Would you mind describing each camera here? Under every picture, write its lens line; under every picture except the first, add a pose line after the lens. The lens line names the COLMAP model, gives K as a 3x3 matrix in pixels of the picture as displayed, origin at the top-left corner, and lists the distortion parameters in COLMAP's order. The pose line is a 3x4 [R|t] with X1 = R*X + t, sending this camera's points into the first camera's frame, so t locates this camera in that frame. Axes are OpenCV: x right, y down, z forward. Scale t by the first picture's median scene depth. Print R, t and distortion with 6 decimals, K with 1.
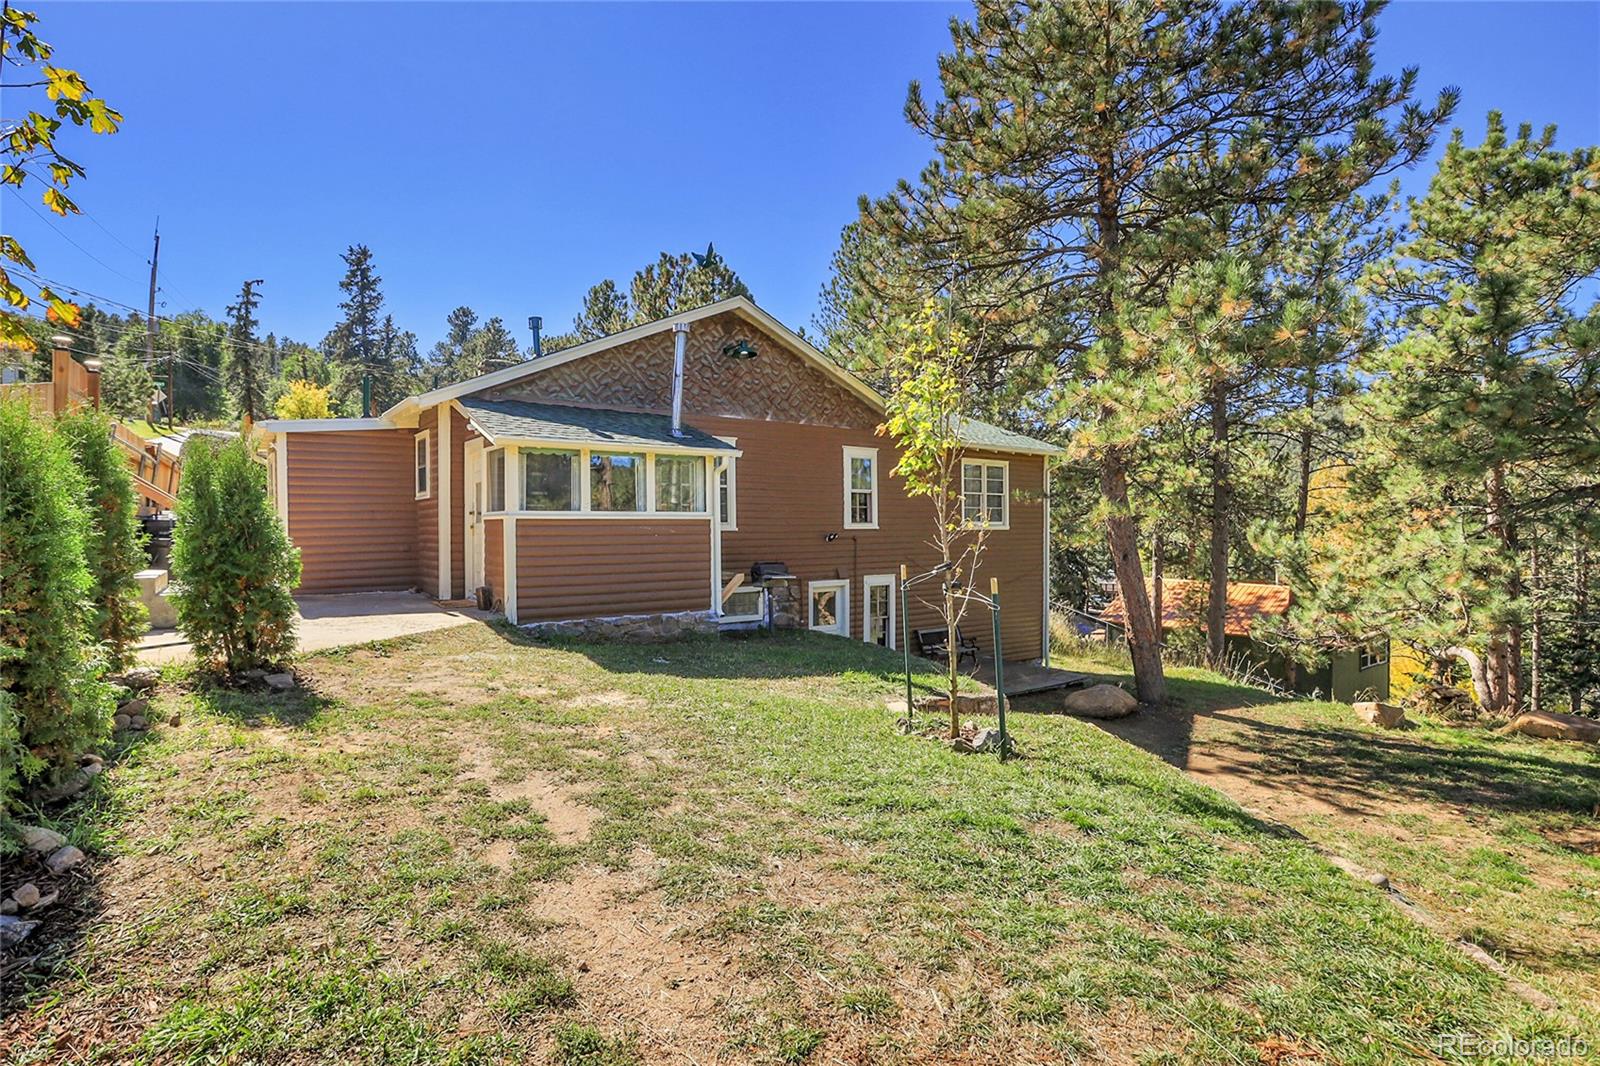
lens RADIAL K [[741.9, 0, 712.1], [0, 741.9, 533.1], [0, 0, 1]] dist [-0.020133, 0.001180]
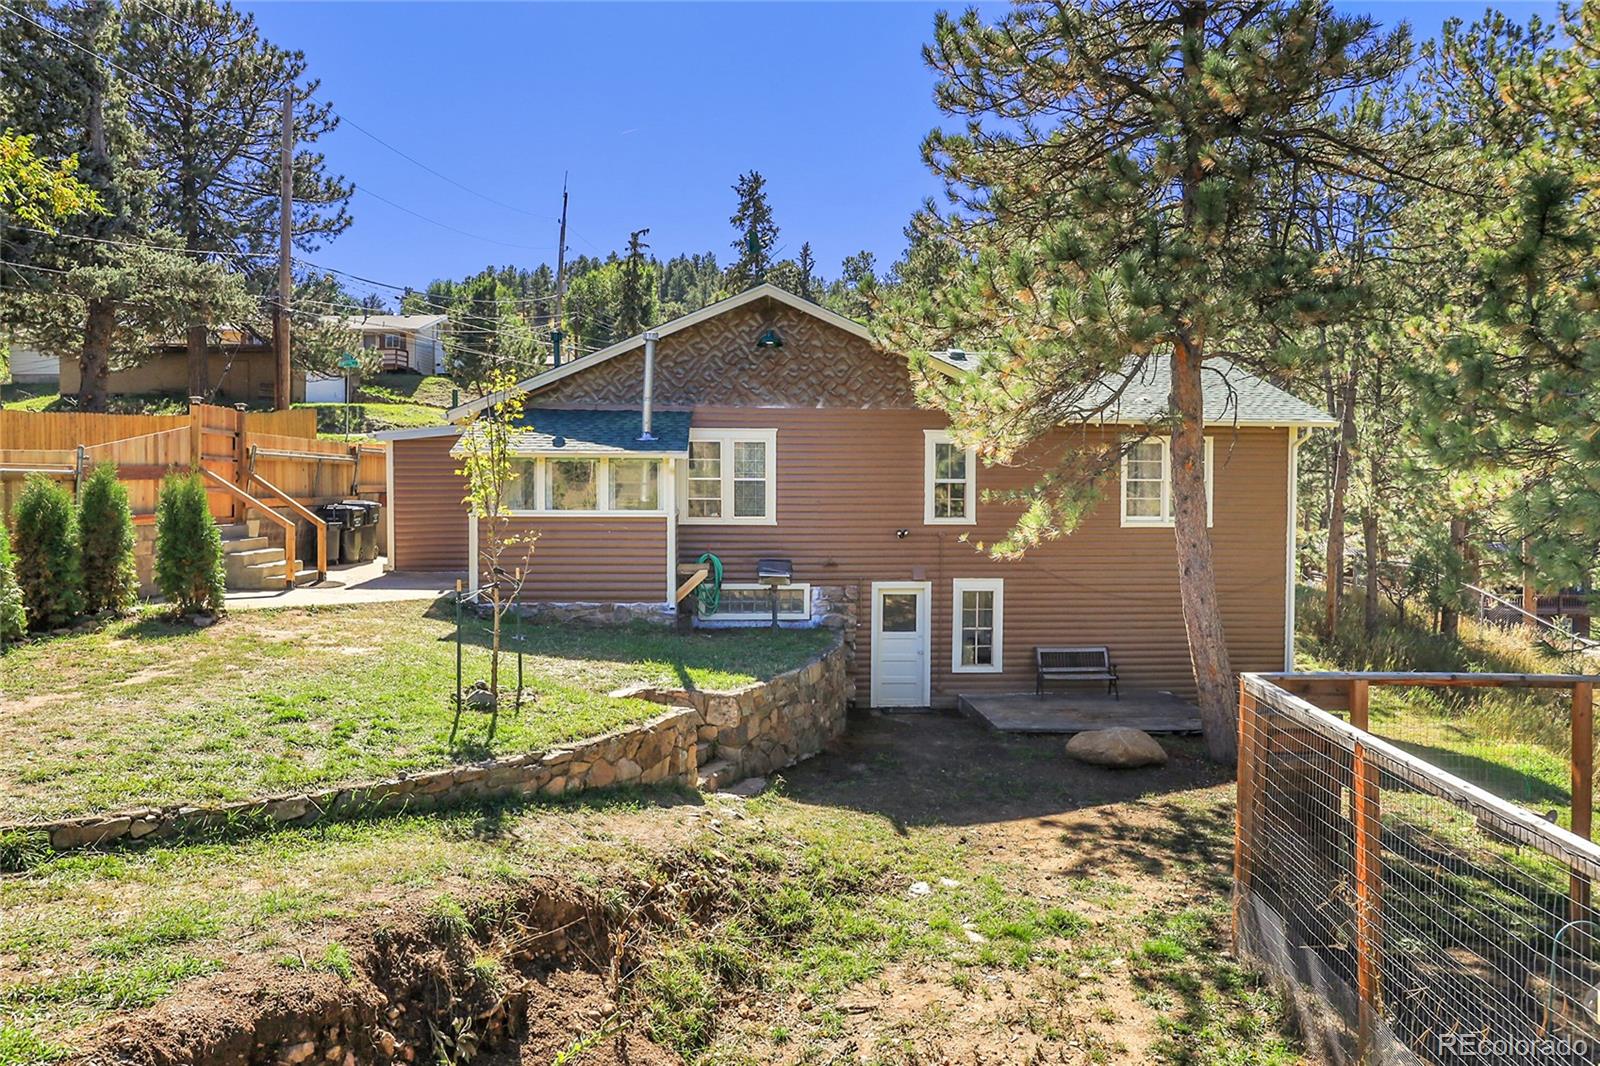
lens RADIAL K [[1014.6, 0, 800.0], [0, 1014.6, 533.0], [0, 0, 1]] dist [0.000482, -0.001125]
pose [[0.871801, 0.031874, -0.488823, 0.727617], [-0.014195, 0.999106, 0.039831, -0.047626], [0.489655, -0.027785, 0.871473, -0.142748]]
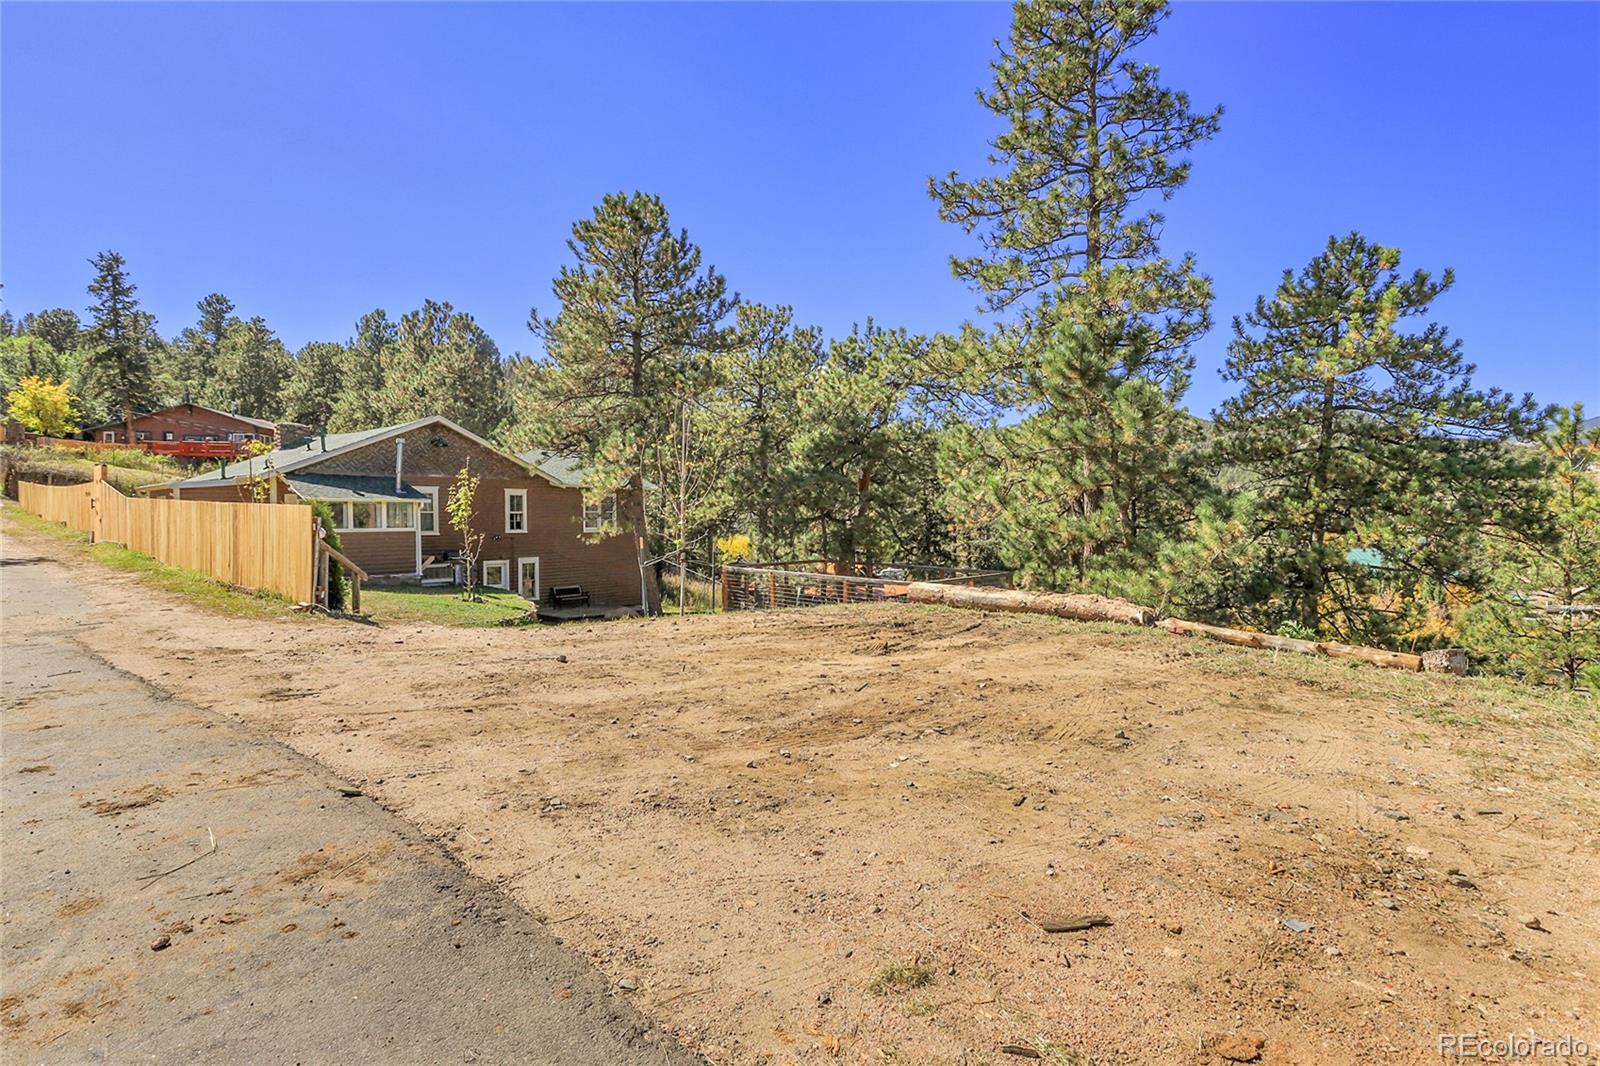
lens RADIAL K [[750.6, 0, 766.0], [0, 750.6, 541.2], [0, 0, 1]] dist [-0.013848, 0.001885]
pose [[0.948292, -0.009675, 0.317252, 0.226212], [0.003493, 0.999793, 0.020047, -0.024154], [-0.317380, -0.017903, 0.948129, -1.148828]]
